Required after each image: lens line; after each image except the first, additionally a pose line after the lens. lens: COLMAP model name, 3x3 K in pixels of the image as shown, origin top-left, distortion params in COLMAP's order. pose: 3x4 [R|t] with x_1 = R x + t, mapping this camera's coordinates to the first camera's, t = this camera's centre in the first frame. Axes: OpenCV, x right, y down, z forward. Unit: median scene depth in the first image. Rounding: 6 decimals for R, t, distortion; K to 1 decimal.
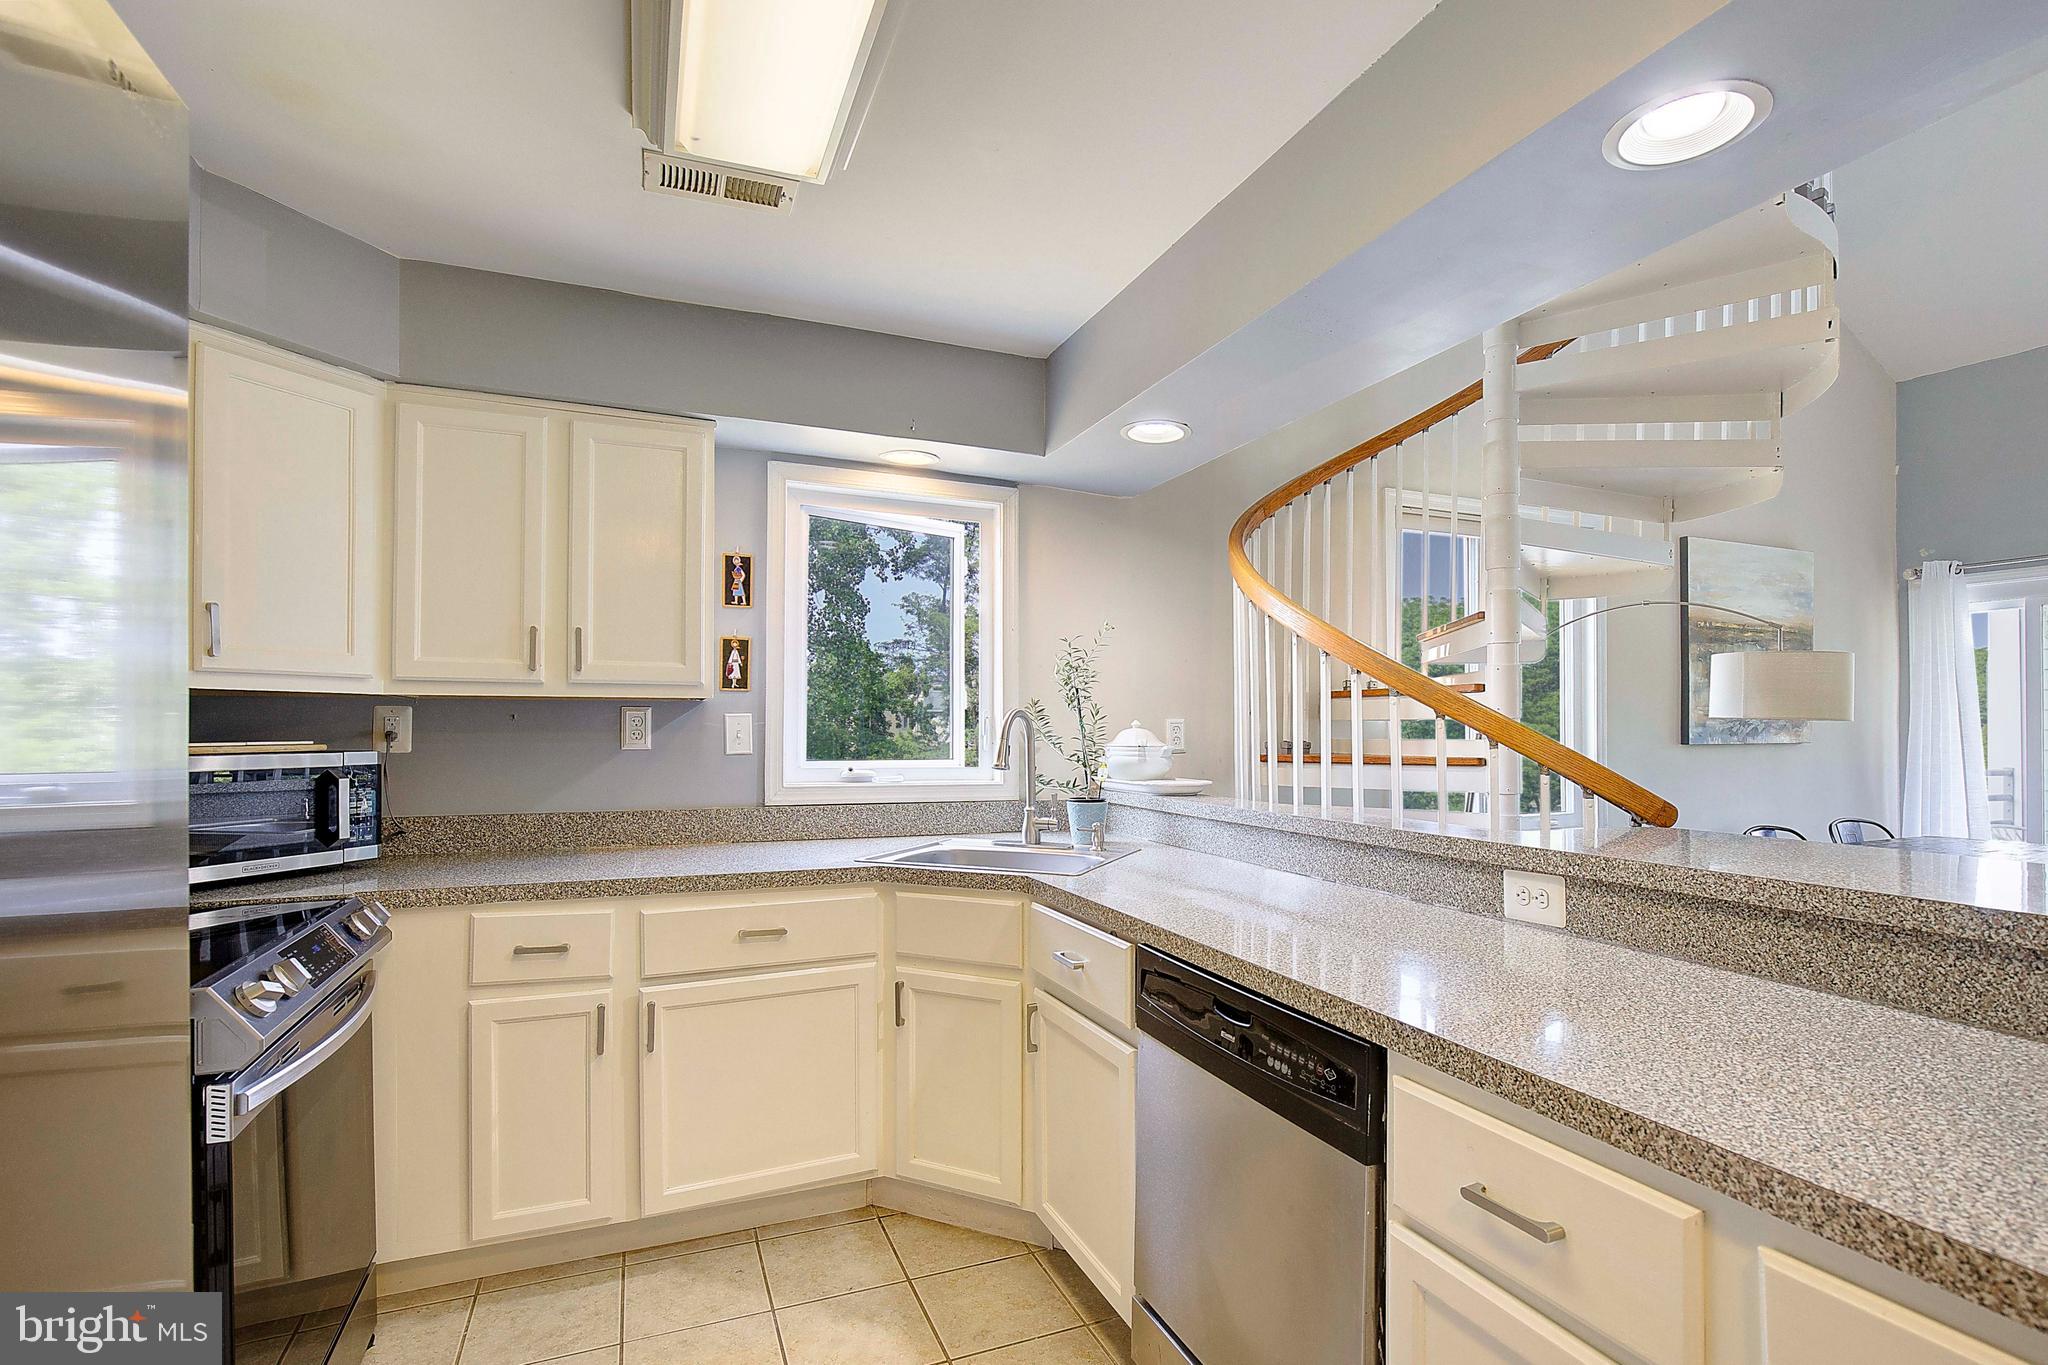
lens RADIAL K [[956.2, 0, 1032.6], [0, 956.2, 720.0], [0, 0, 1]] dist [-0.005040, -0.000549]
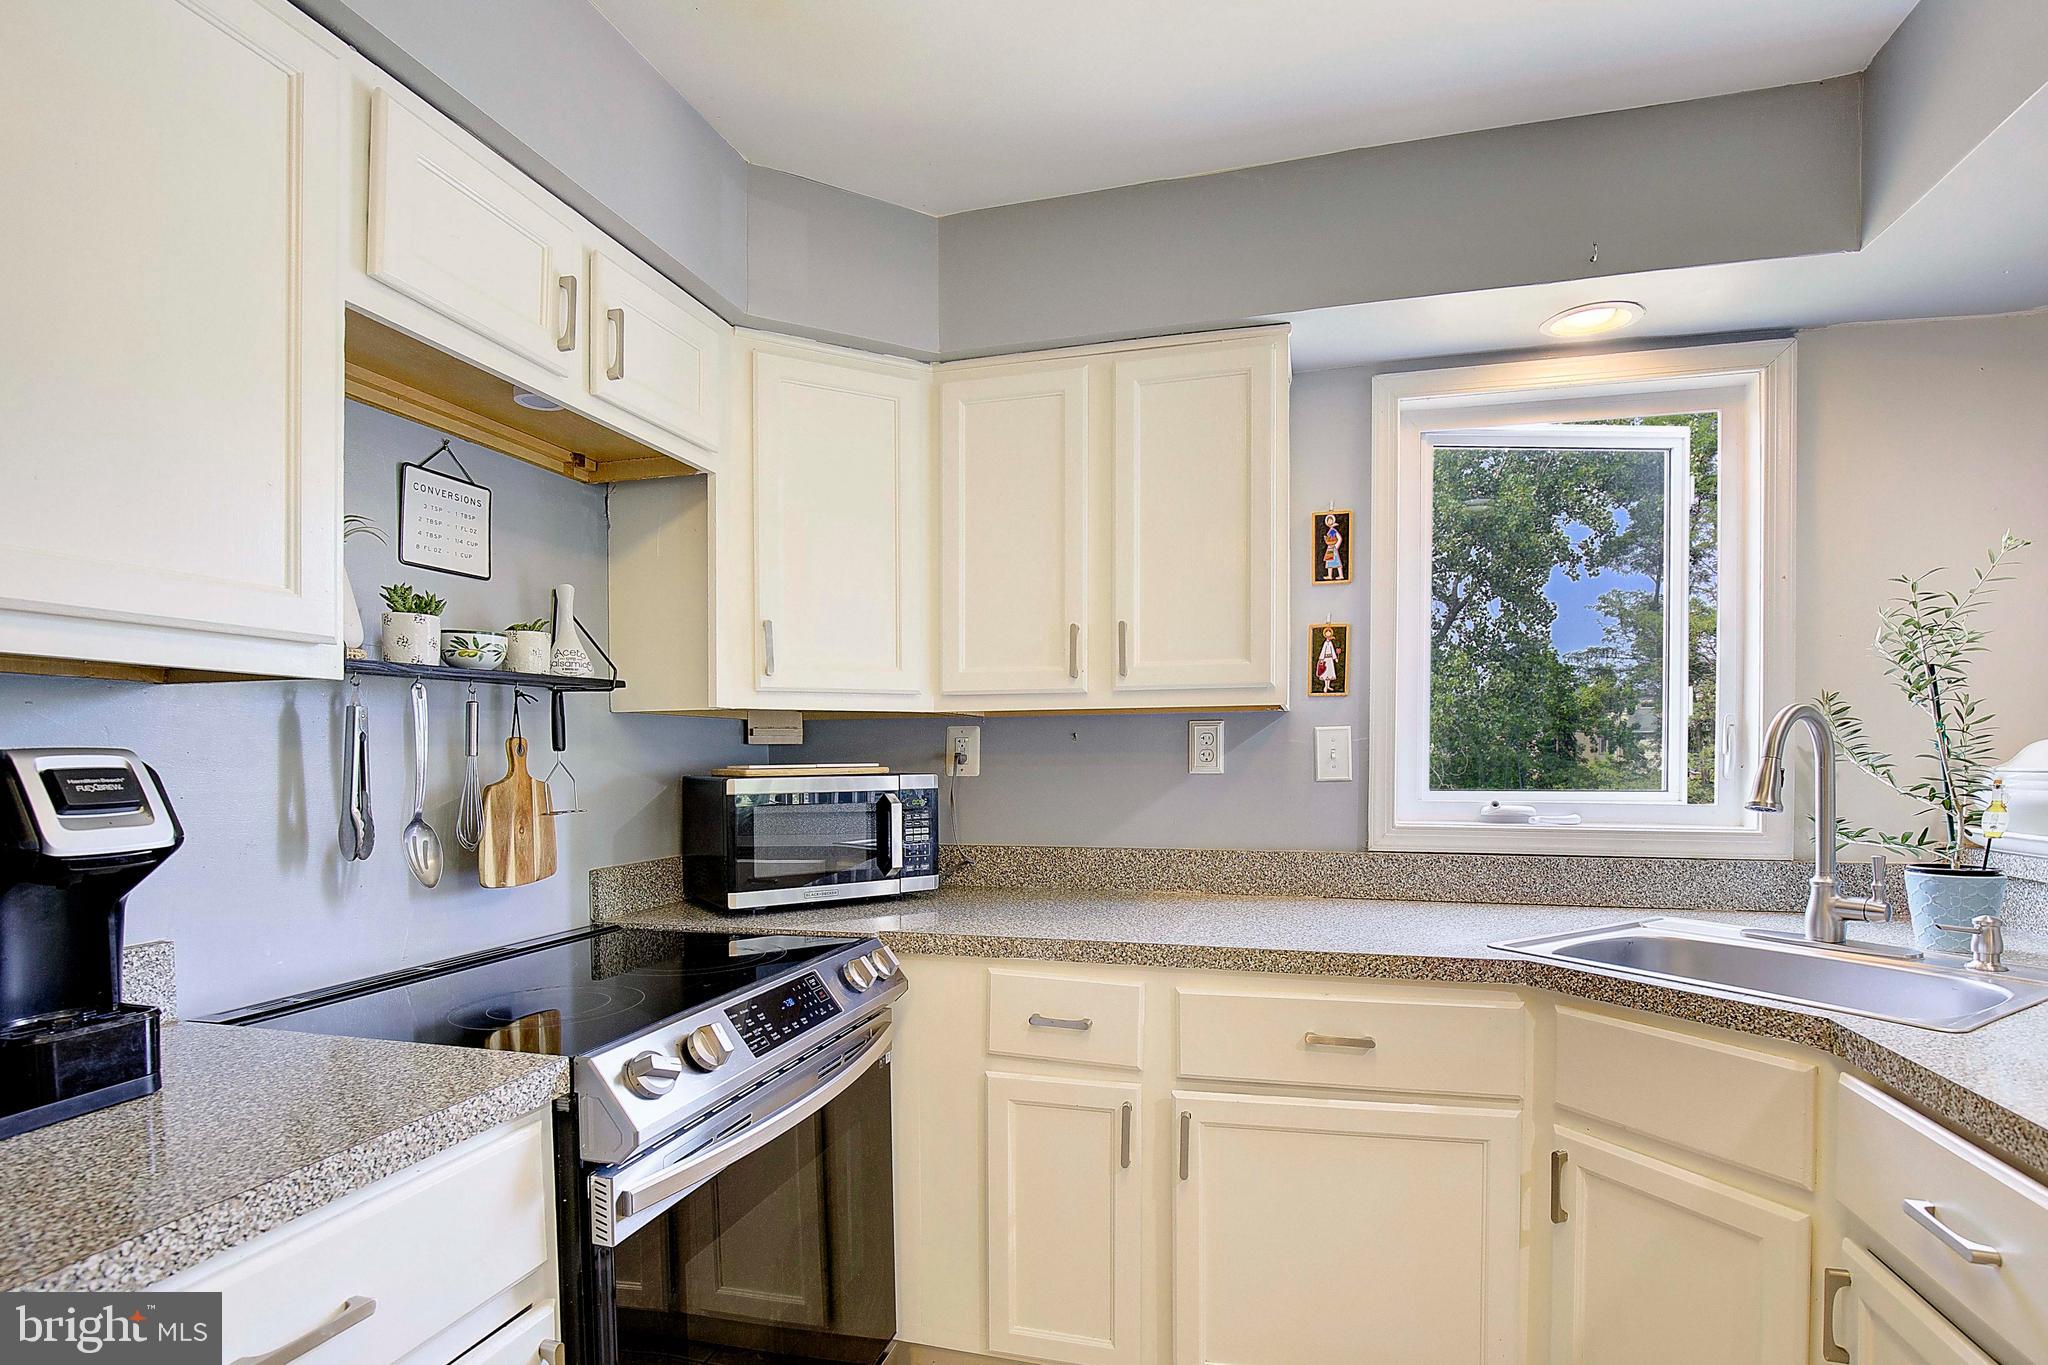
lens RADIAL K [[987.4, 0, 1039.1], [0, 987.4, 791.0], [0, 0, 1]] dist [-0.021326, -0.000121]
pose [[0.793565, 0.013681, -0.608332, -0.020509], [0.013973, 0.999074, 0.040697, 0.009445], [0.608326, -0.040795, 0.792638, 0.247851]]
